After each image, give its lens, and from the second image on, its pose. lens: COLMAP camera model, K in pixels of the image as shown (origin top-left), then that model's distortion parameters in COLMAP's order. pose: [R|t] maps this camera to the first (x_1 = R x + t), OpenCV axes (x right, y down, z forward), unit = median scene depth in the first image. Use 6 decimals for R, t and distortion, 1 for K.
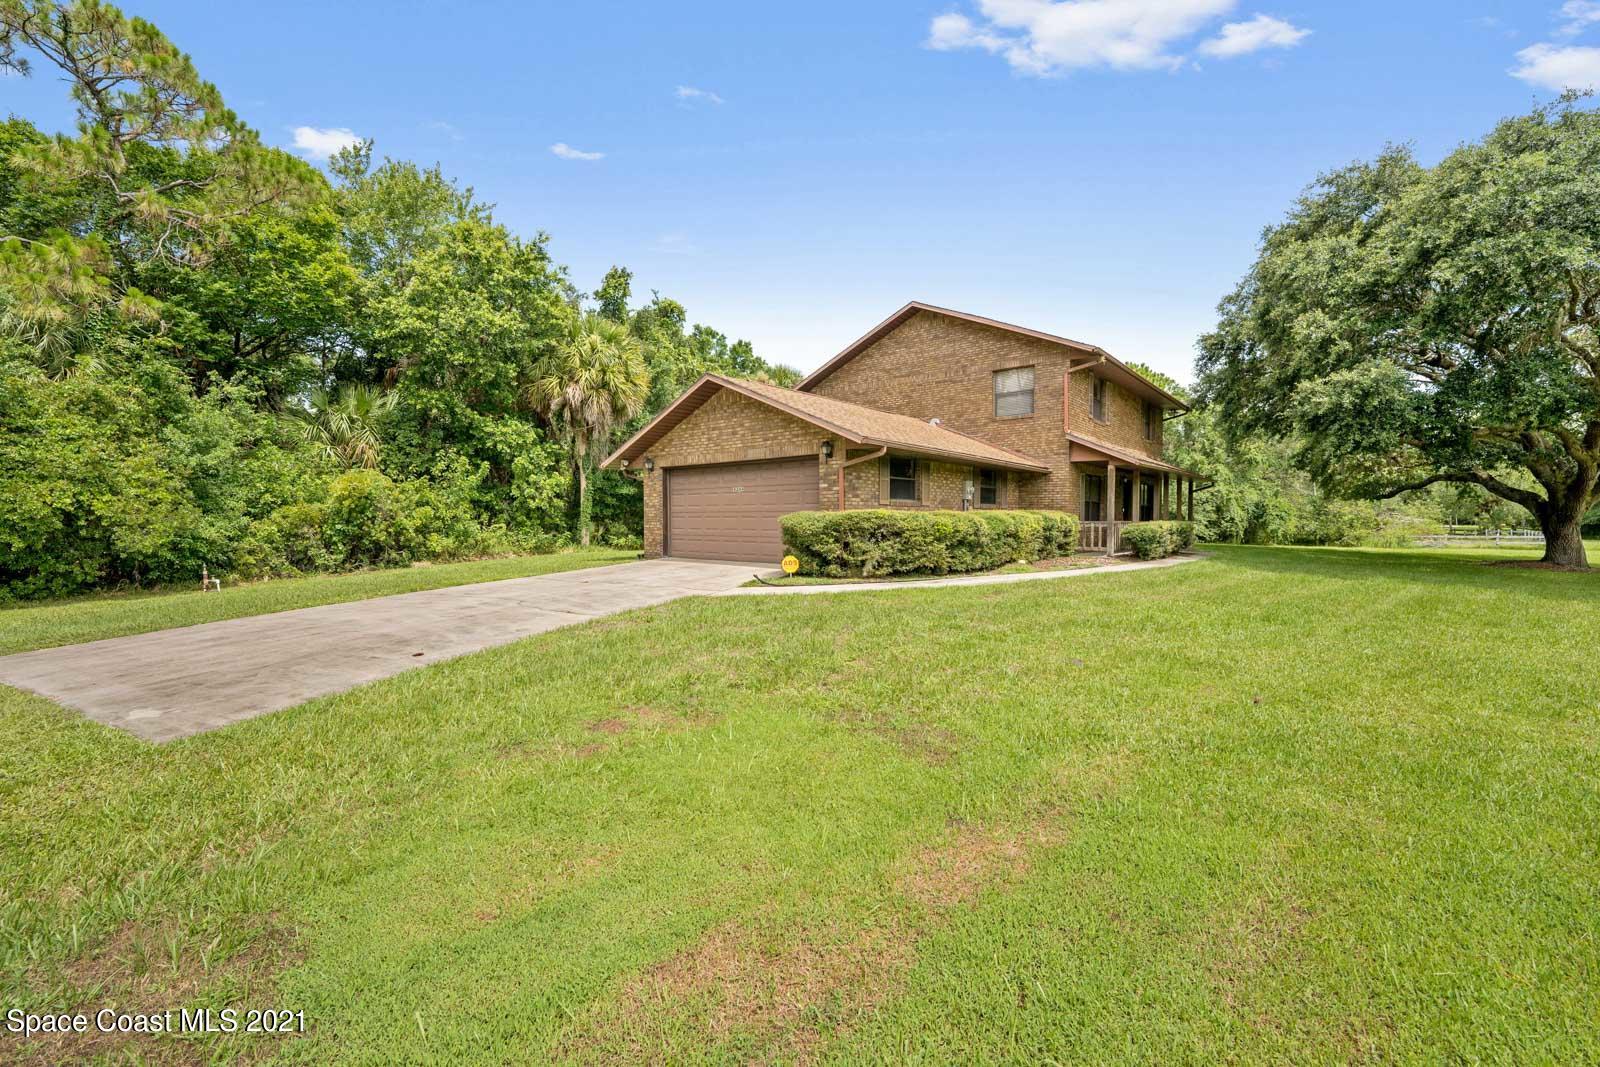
lens RADIAL K [[662.3, 0, 799.6], [0, 662.3, 531.1], [0, 0, 1]] dist [-0.000156, -0.000002]
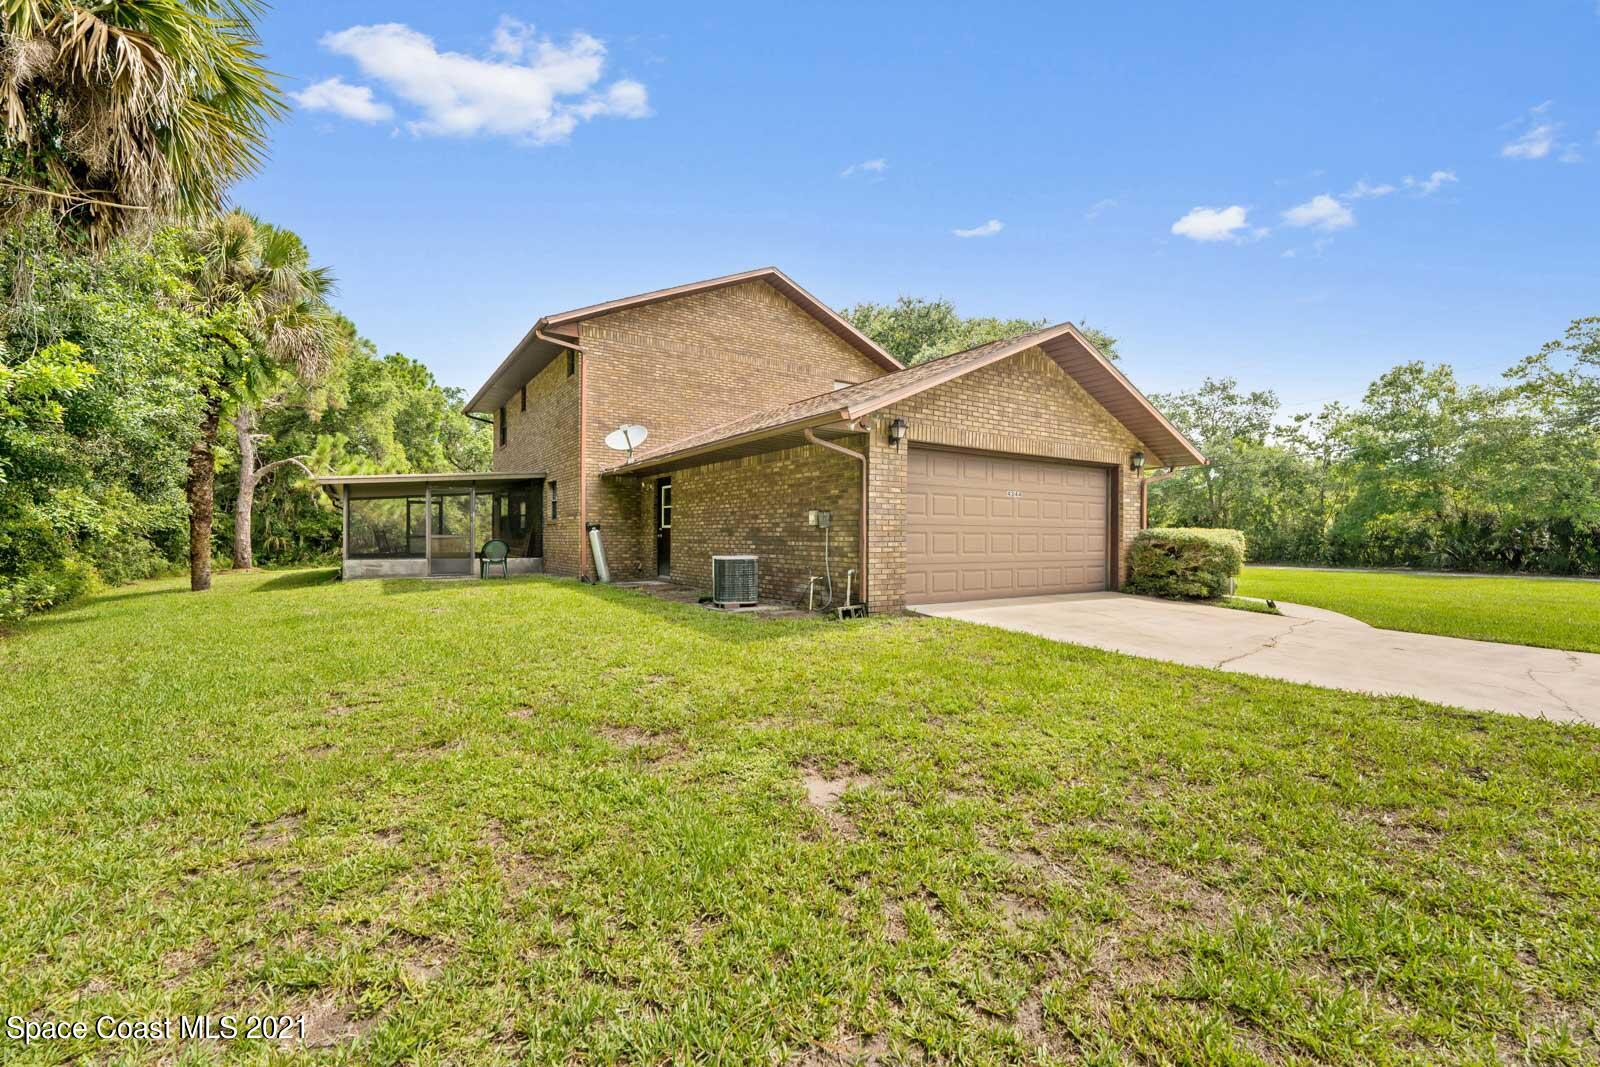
lens RADIAL K [[662.3, 0, 799.5], [0, 662.3, 539.3], [0, 0, 1]] dist [-0.000156, -0.000002]
pose [[0.298299, 0.001791, 0.954471, -0.823465], [0.003559, 0.999989, -0.002989, -0.014068], [-0.954466, 0.004288, 0.298290, 1.004098]]
